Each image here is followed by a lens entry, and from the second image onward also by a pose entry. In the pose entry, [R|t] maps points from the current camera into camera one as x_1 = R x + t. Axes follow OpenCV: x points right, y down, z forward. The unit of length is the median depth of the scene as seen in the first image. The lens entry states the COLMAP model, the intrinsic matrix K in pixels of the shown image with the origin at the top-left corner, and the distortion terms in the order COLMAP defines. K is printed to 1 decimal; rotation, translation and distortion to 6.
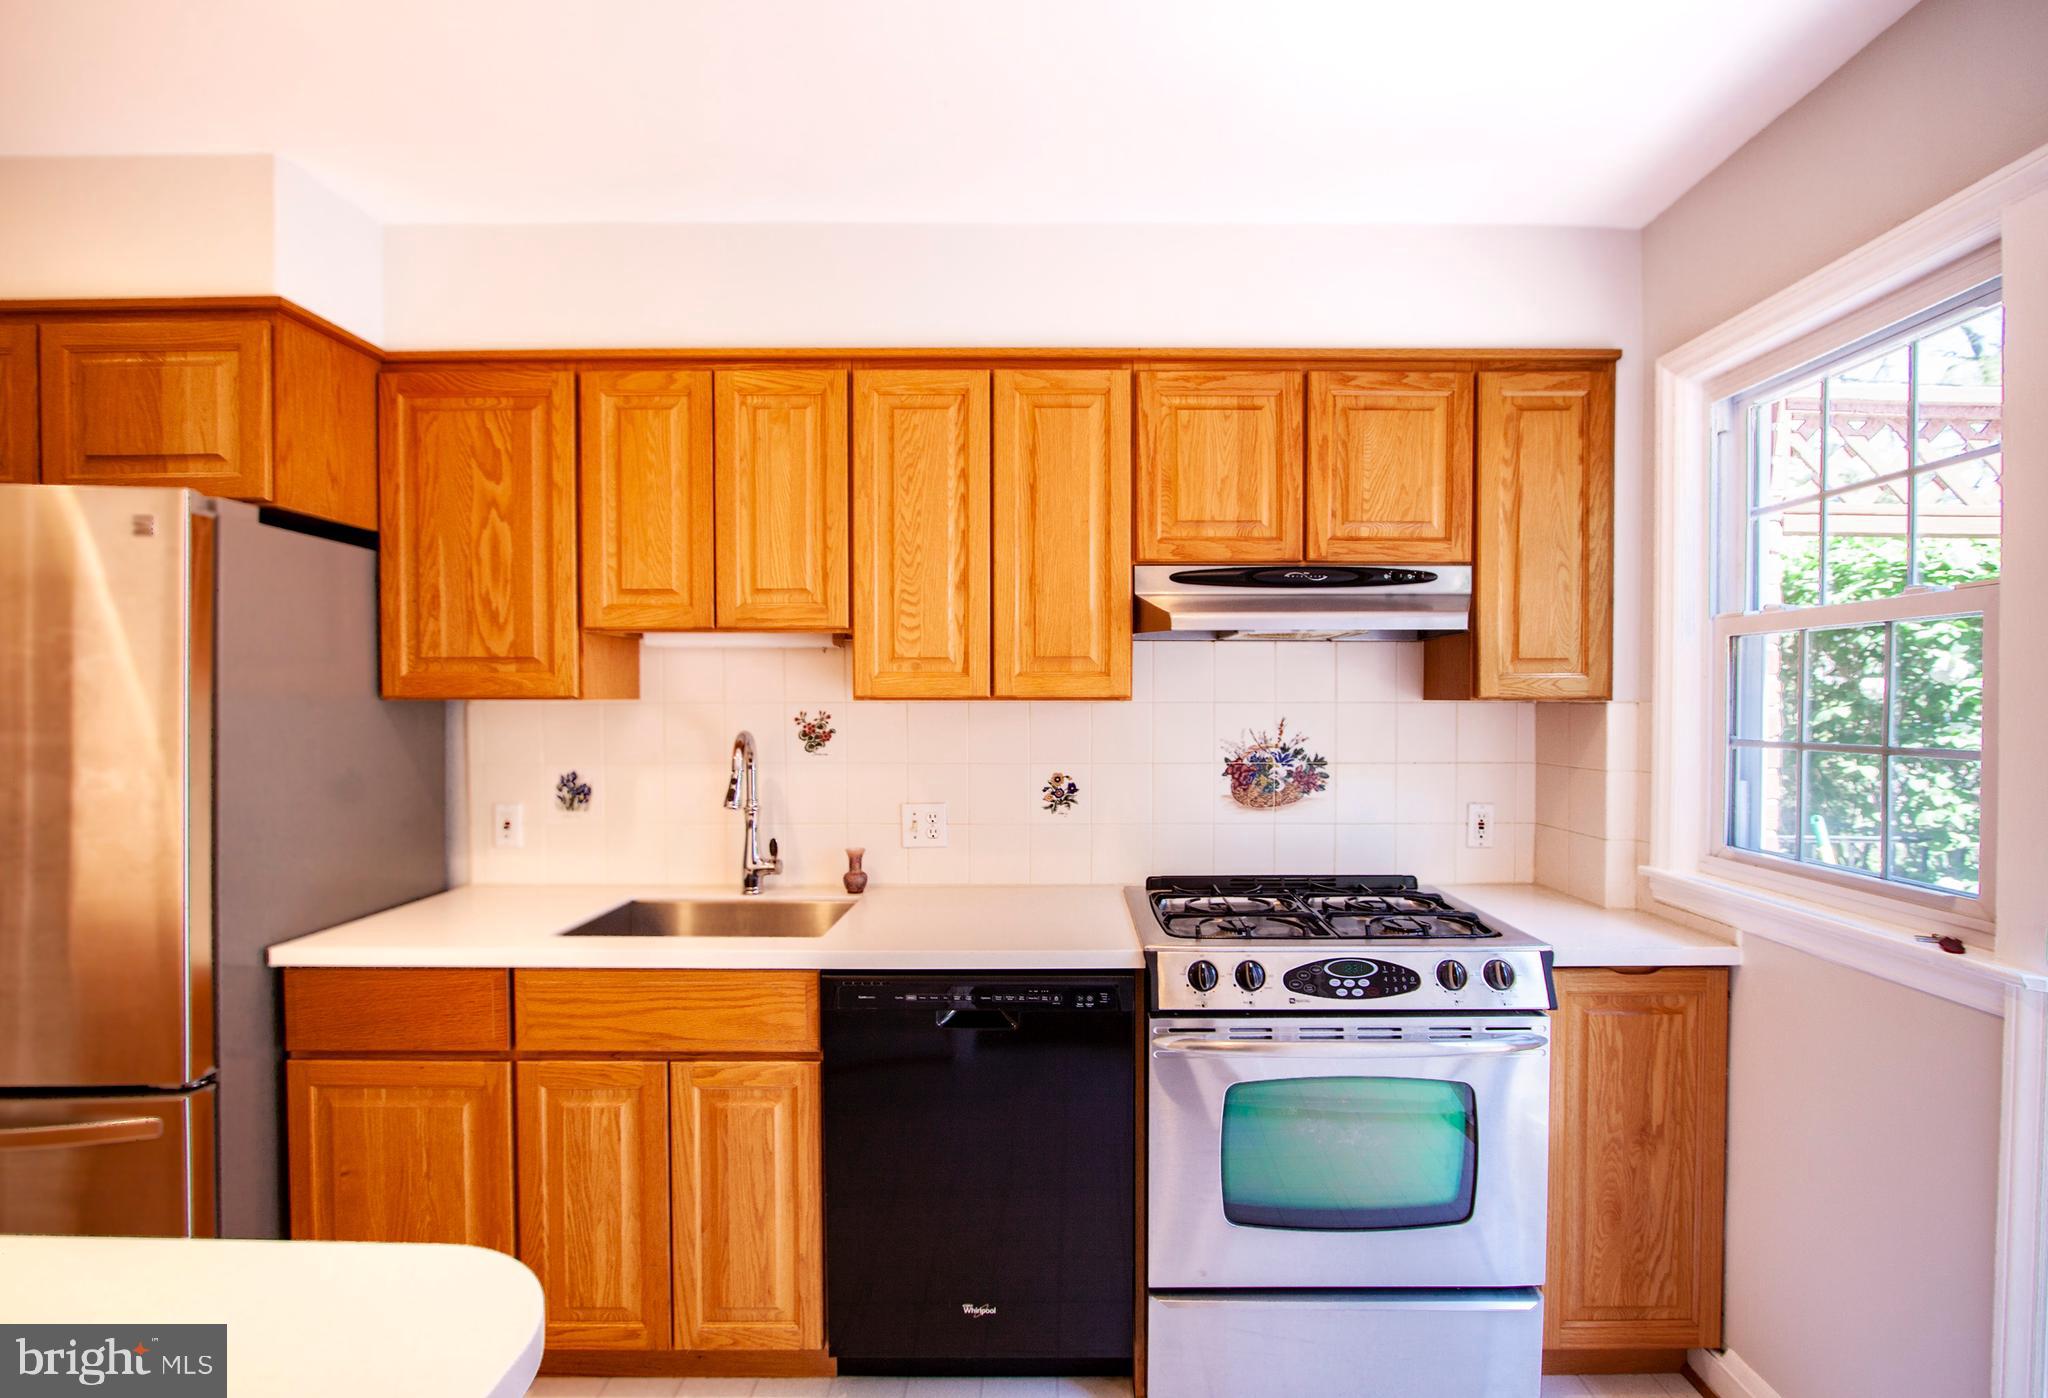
lens RADIAL K [[968.0, 0, 1030.3], [0, 968.0, 707.7], [0, 0, 1]] dist [-0.004131, 0.000308]
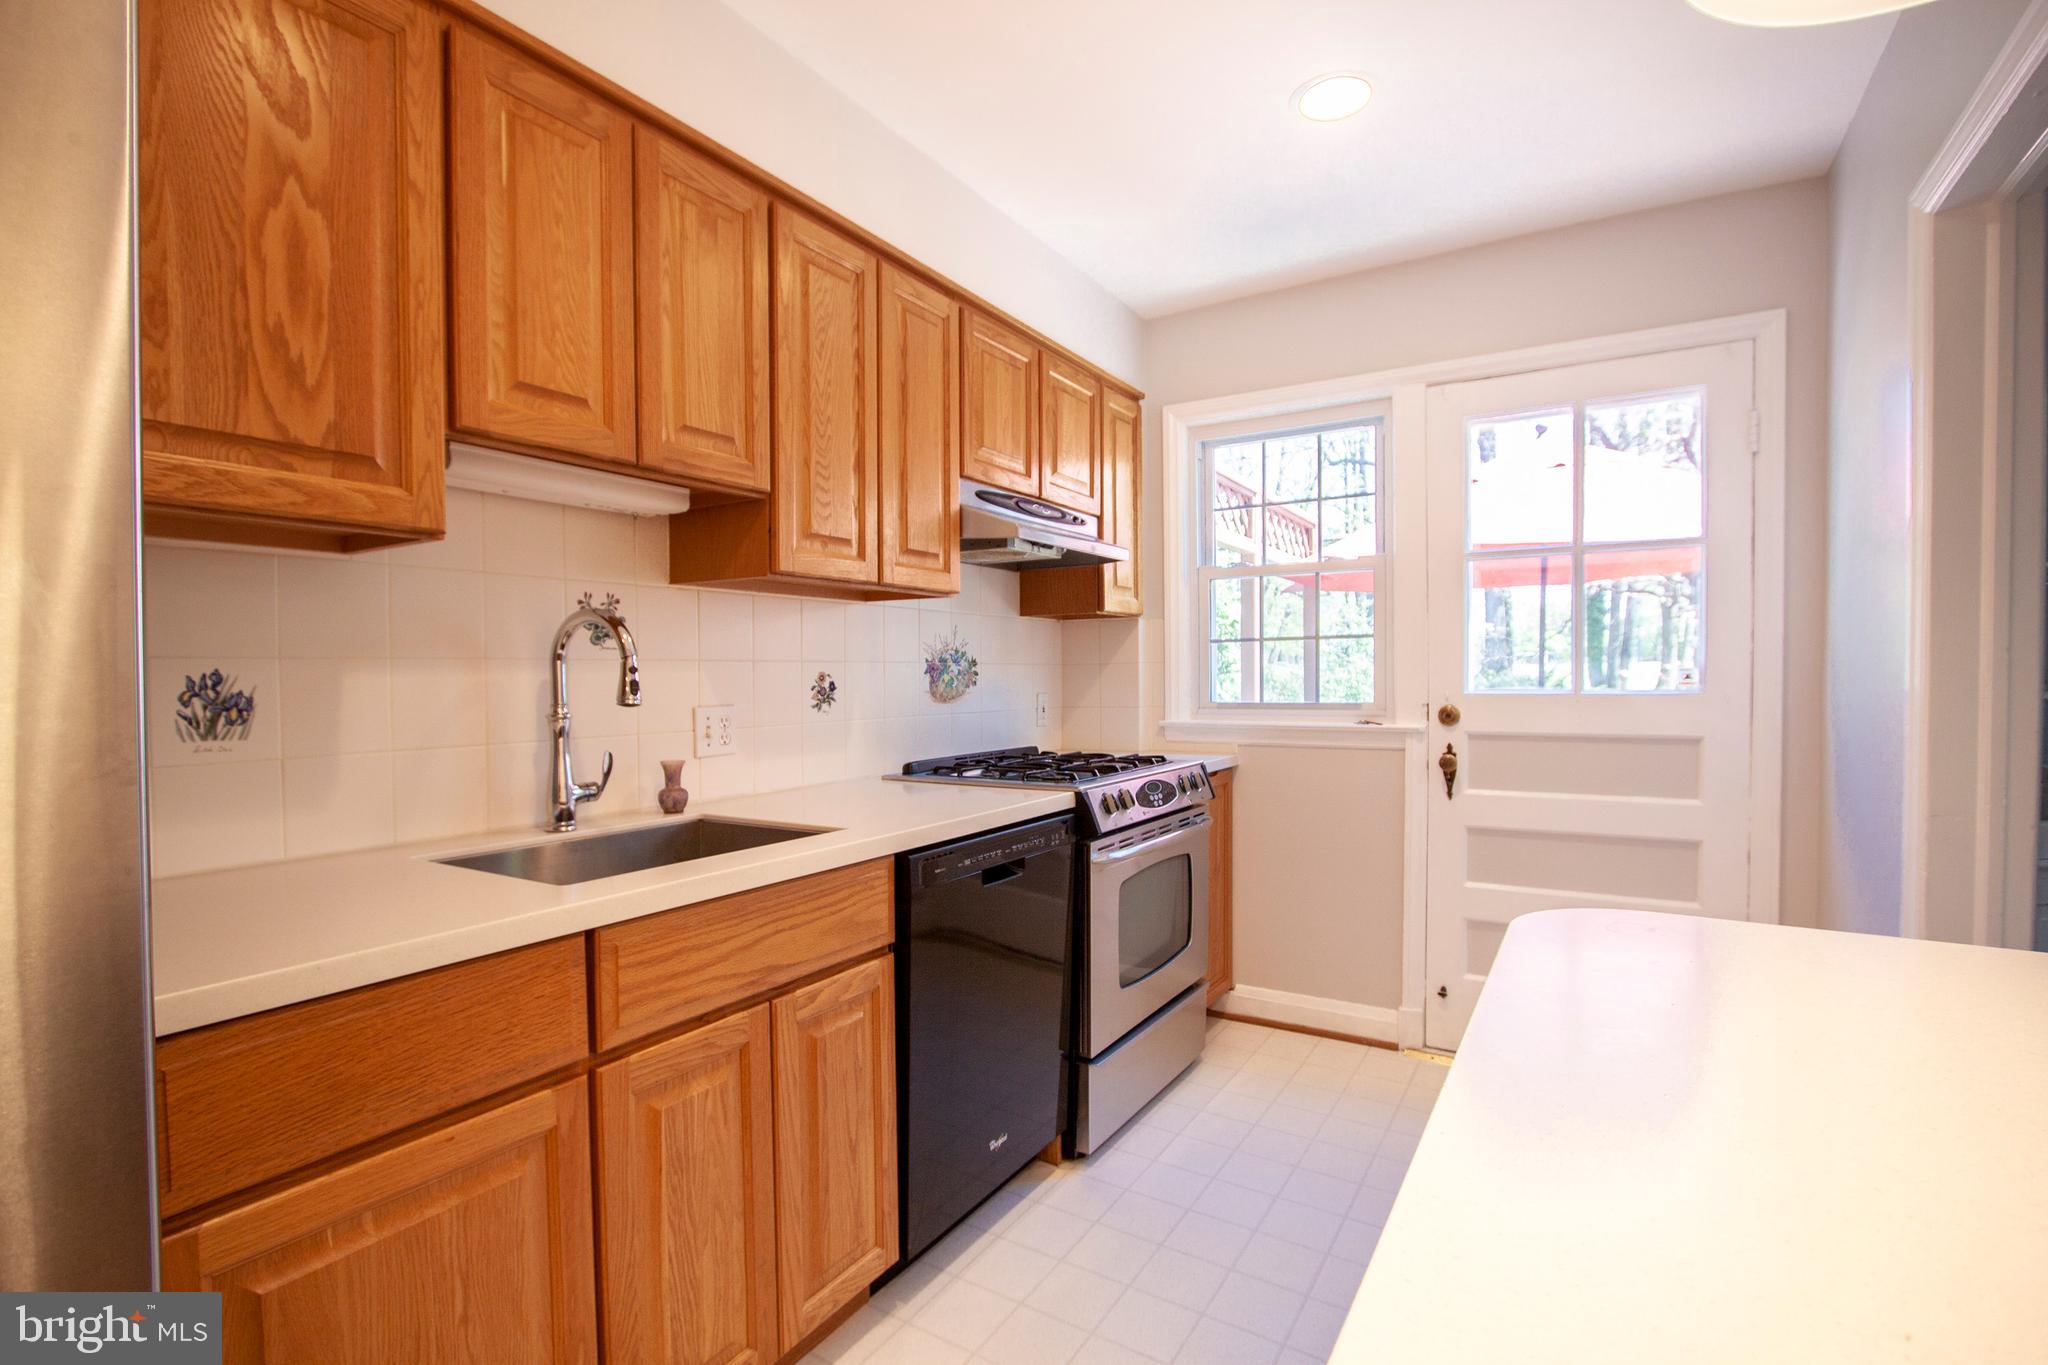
lens RADIAL K [[937.5, 0, 1025.2], [0, 937.5, 684.0], [0, 0, 1]] dist [-0.010711, 0.000475]
pose [[0.527645, -0.012532, 0.849372, -0.791324], [0.014657, 0.999877, 0.005647, 0.089777], [-0.849338, 0.009469, 0.527764, 0.358186]]
